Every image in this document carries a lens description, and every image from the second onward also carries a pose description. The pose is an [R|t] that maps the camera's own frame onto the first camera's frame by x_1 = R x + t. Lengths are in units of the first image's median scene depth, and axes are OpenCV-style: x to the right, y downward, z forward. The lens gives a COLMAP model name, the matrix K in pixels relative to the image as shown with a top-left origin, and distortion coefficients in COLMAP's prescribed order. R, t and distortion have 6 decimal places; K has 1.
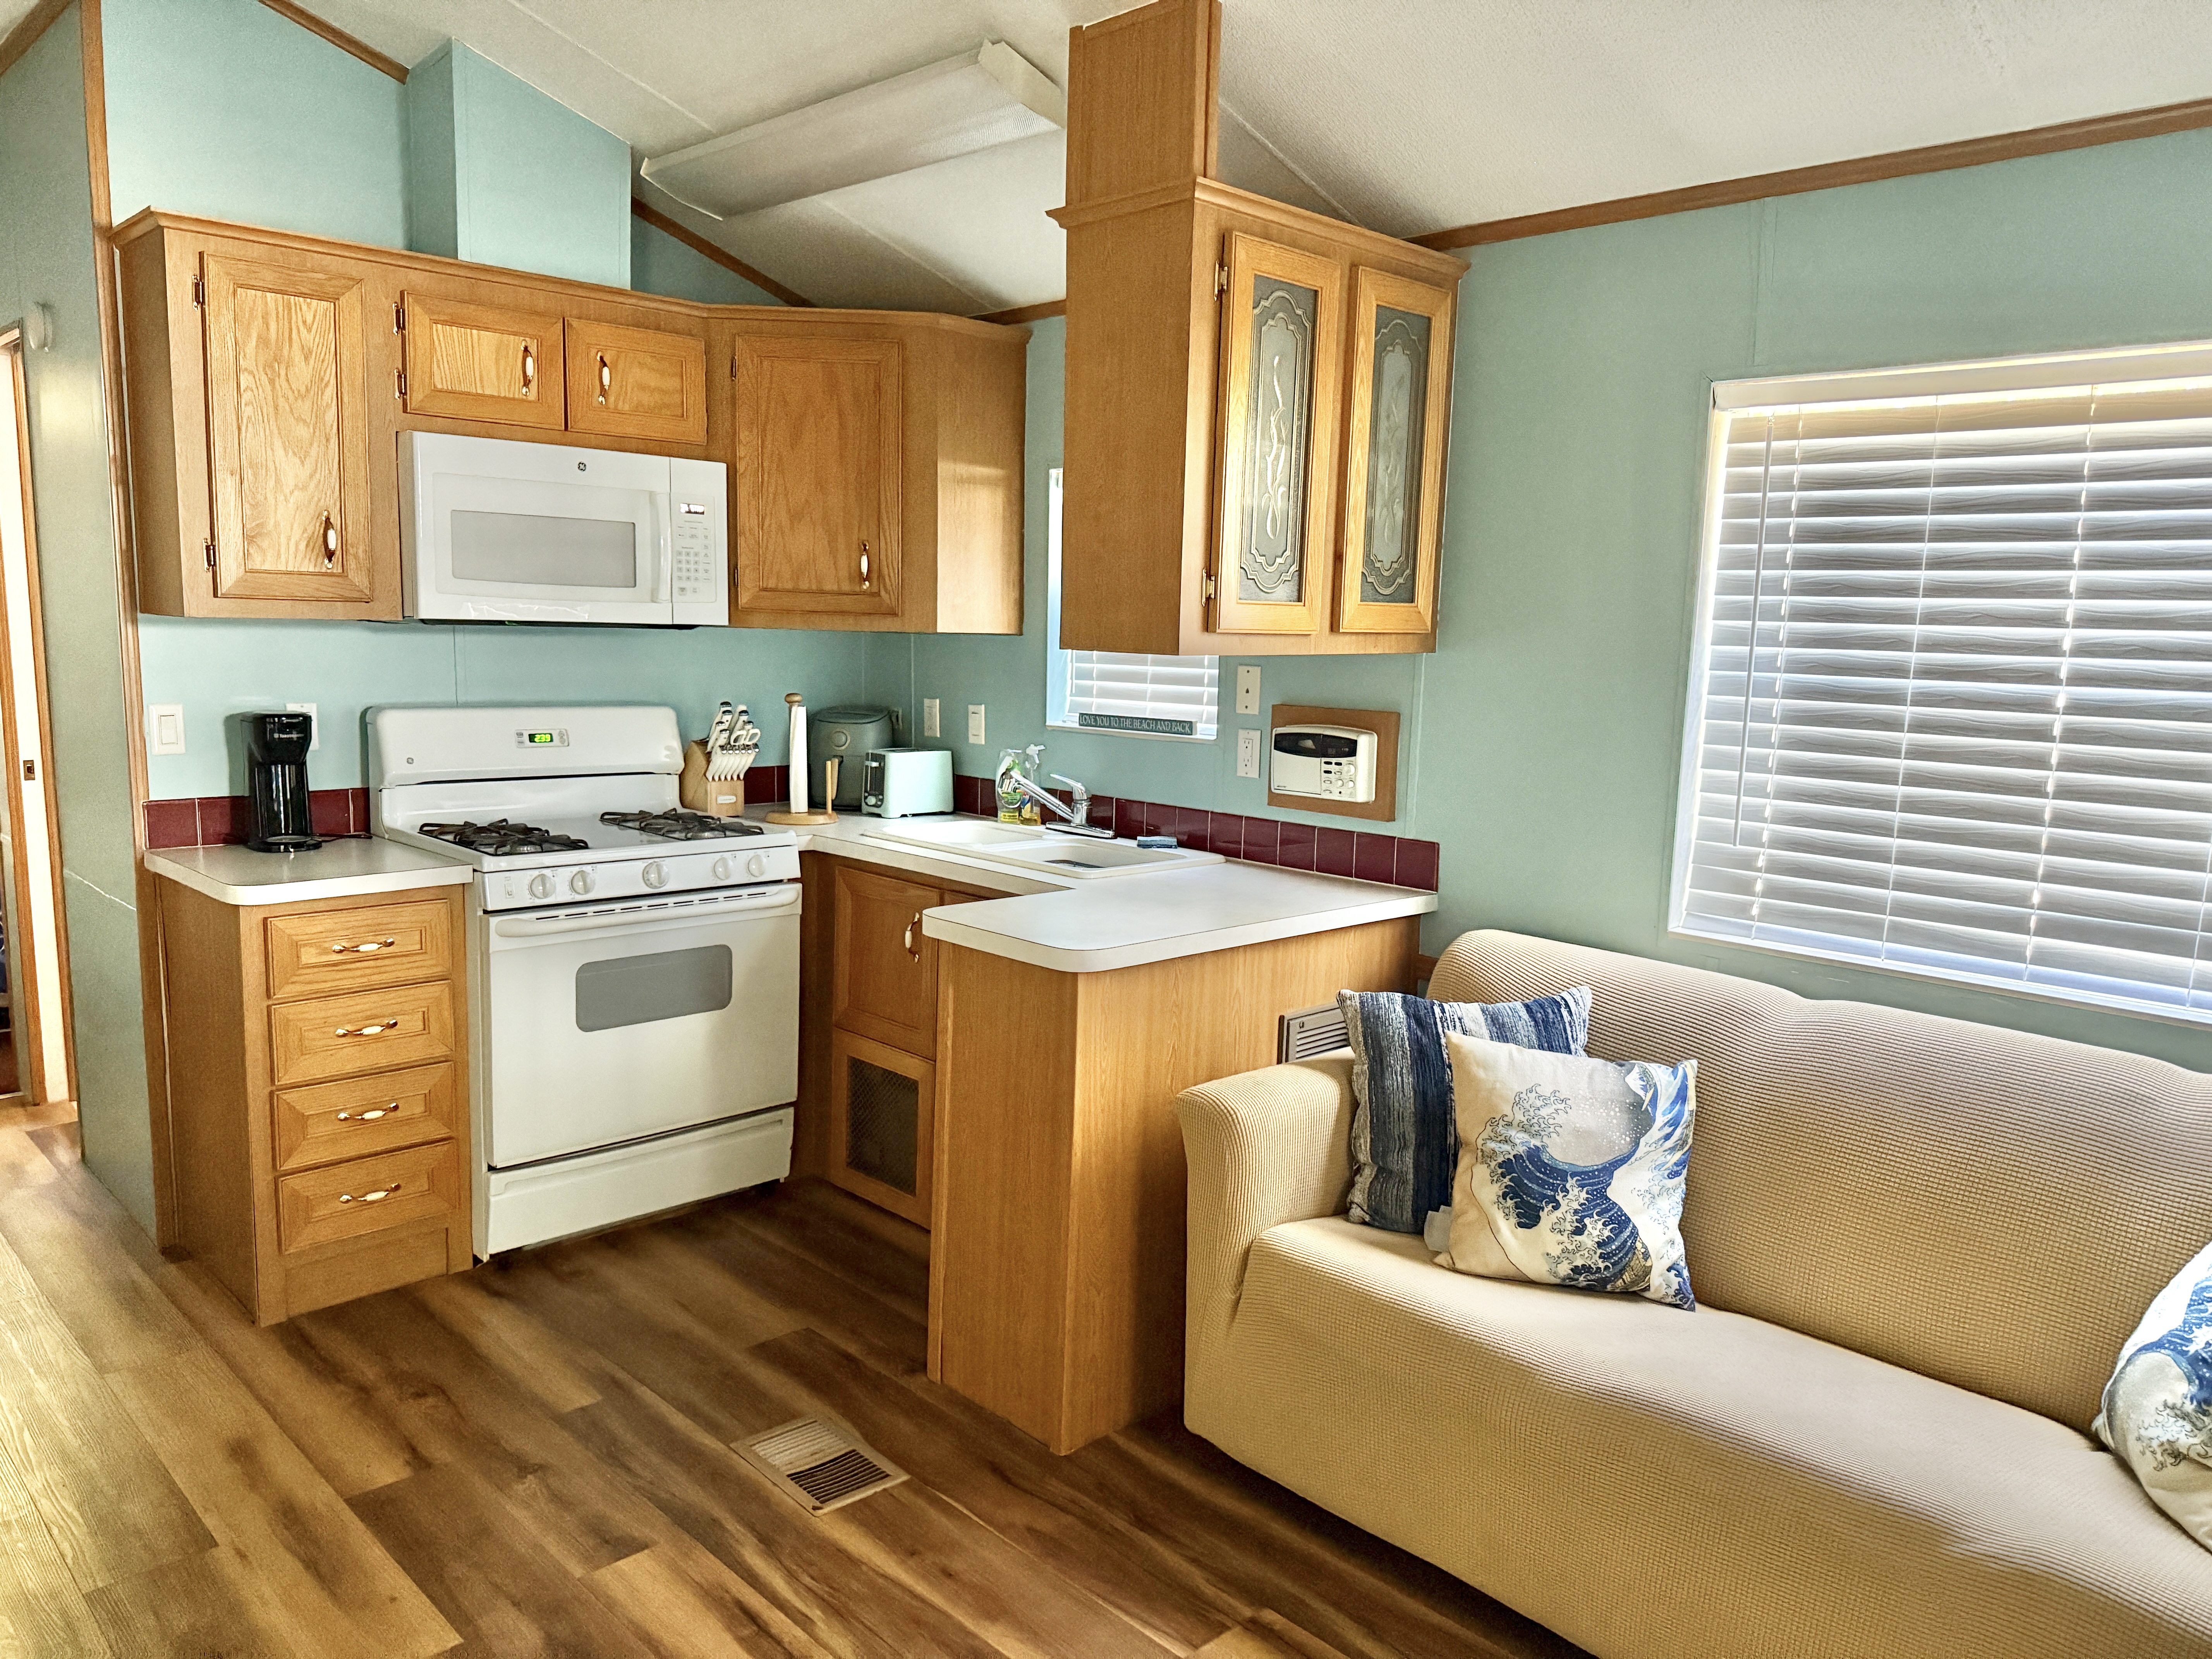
lens RADIAL K [[1575.9, 0, 1106.0], [0, 1575.9, 829.5], [0, 0, 1]] dist [0.112166, -0.167751]
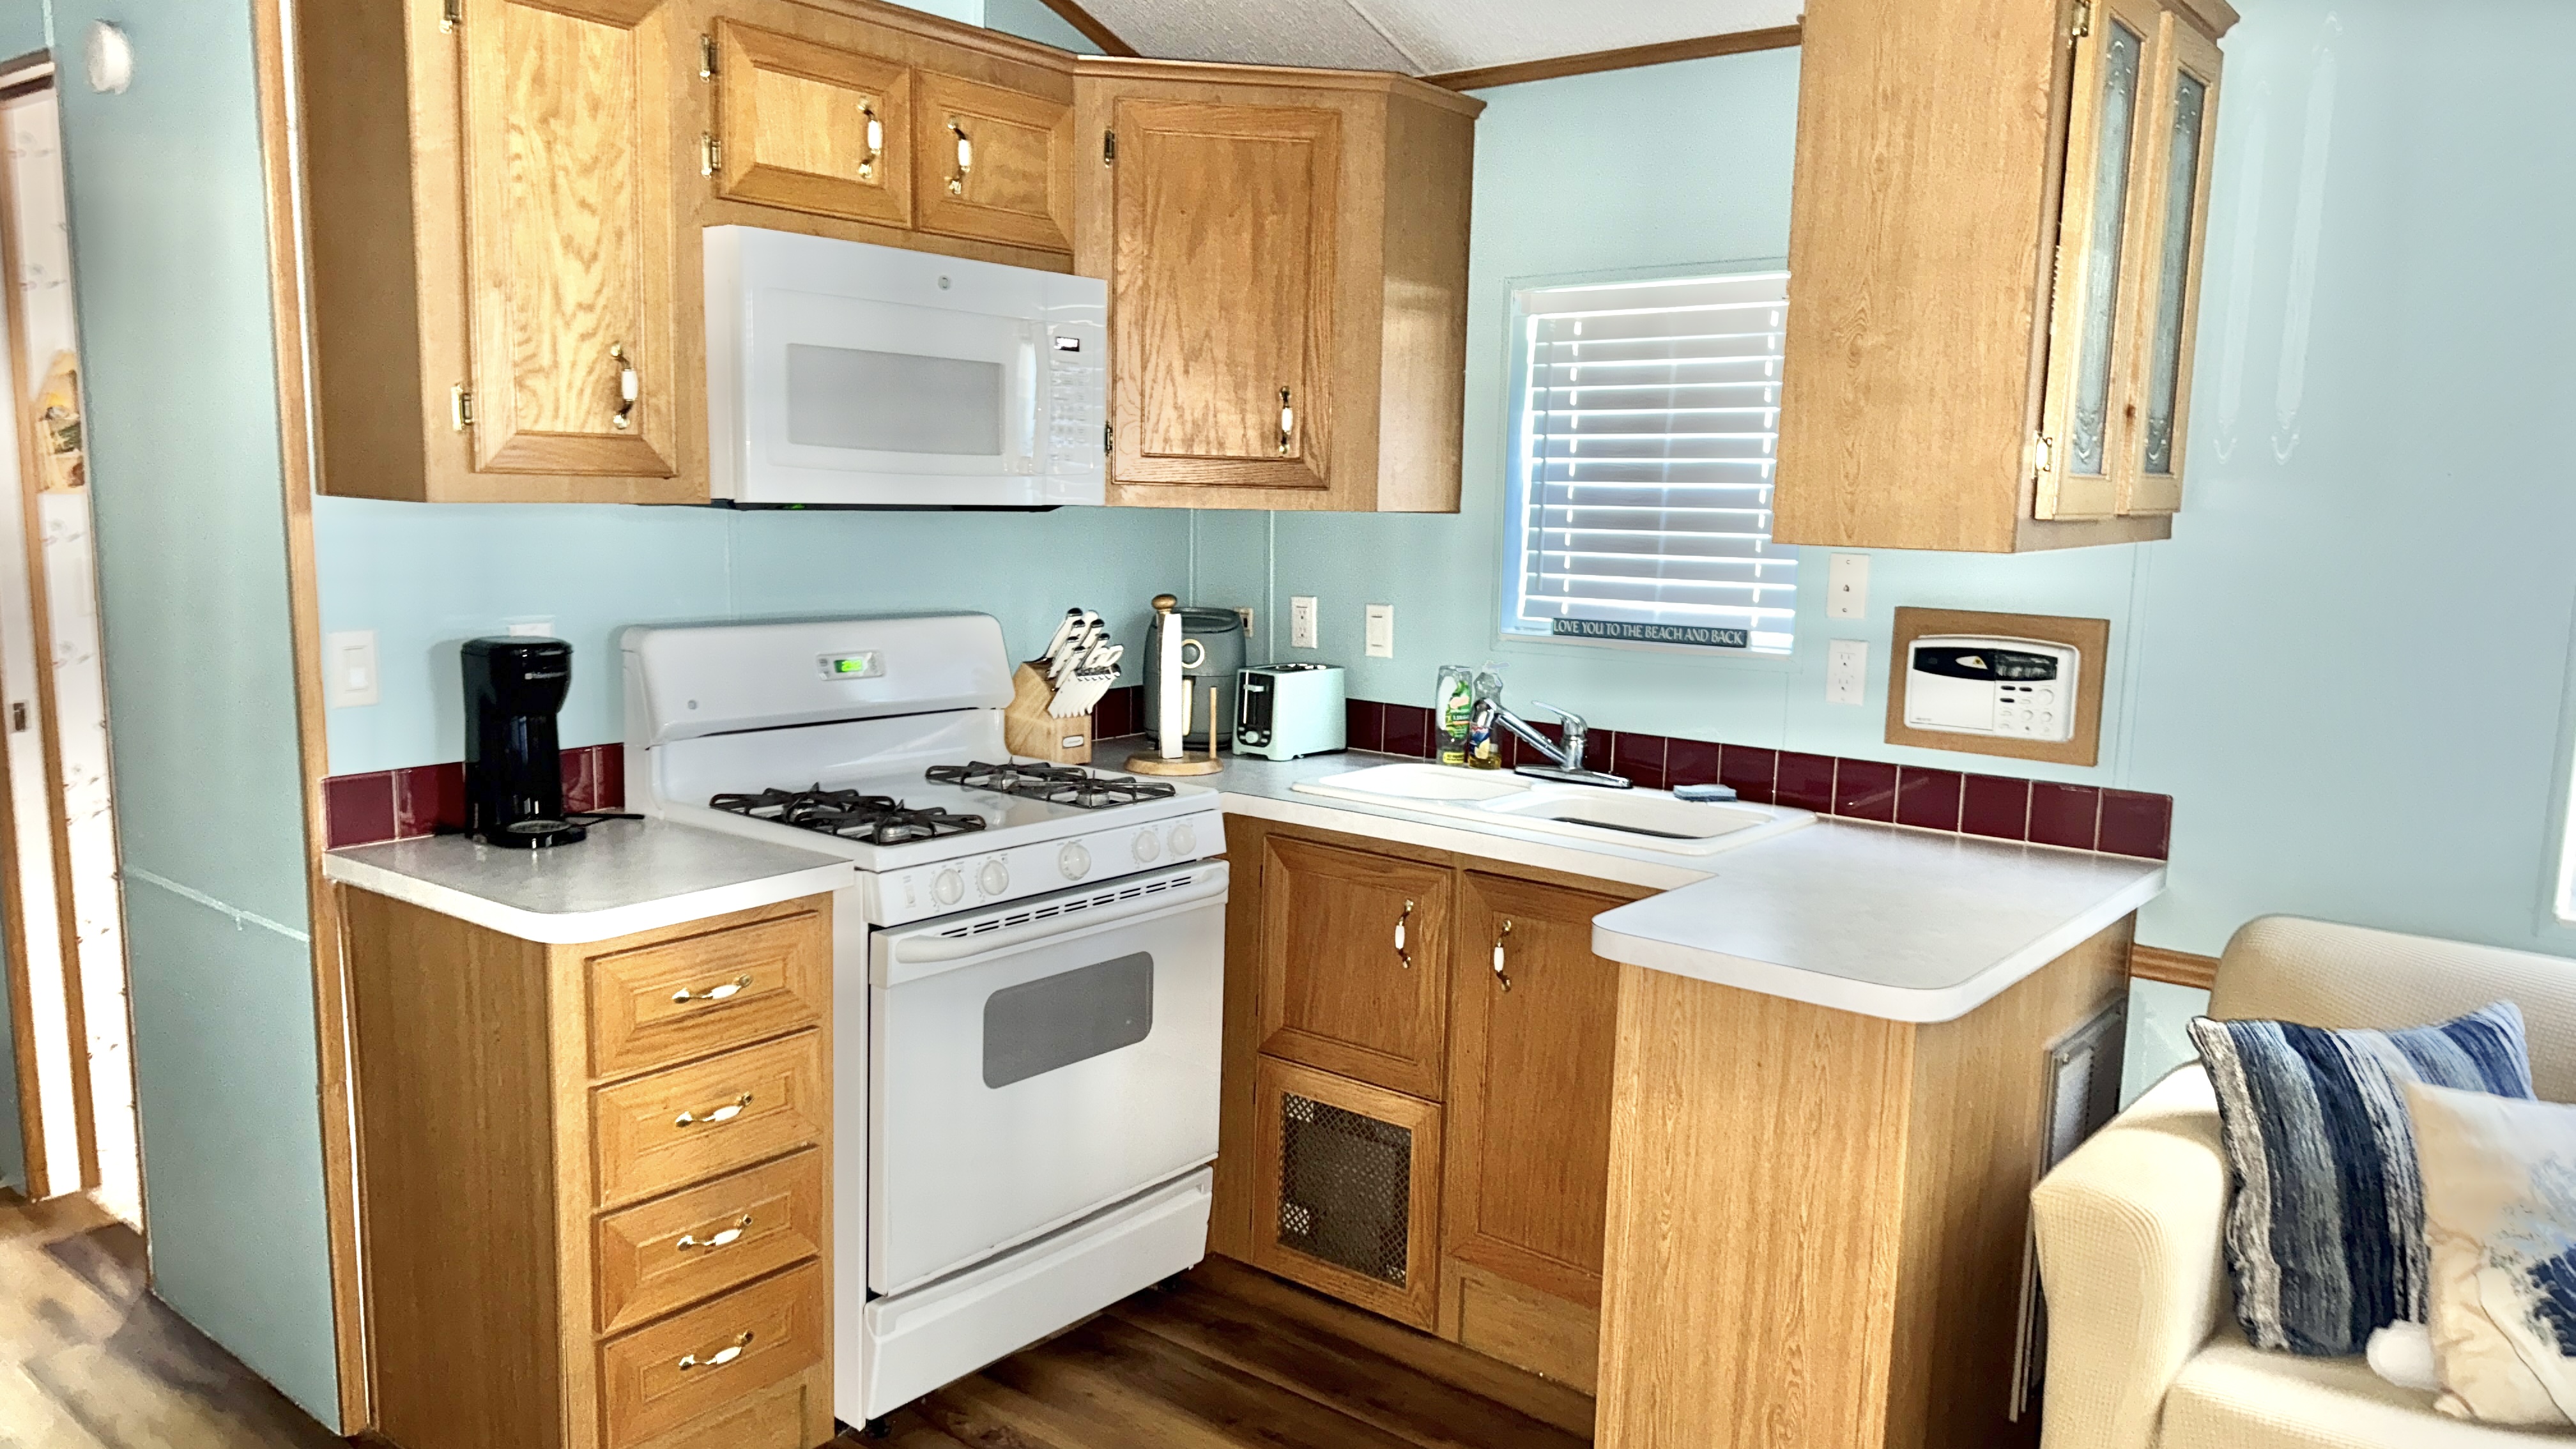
lens RADIAL K [[1808.3, 0, 1285.9], [0, 1808.3, 737.9], [0, 0, 1]] dist [0.109297, -0.155778]
pose [[0.991470, -0.020307, 0.128740, -0.305941], [0.018647, 0.999727, 0.014088, -0.037630], [-0.128991, -0.011567, 0.991578, 0.195544]]
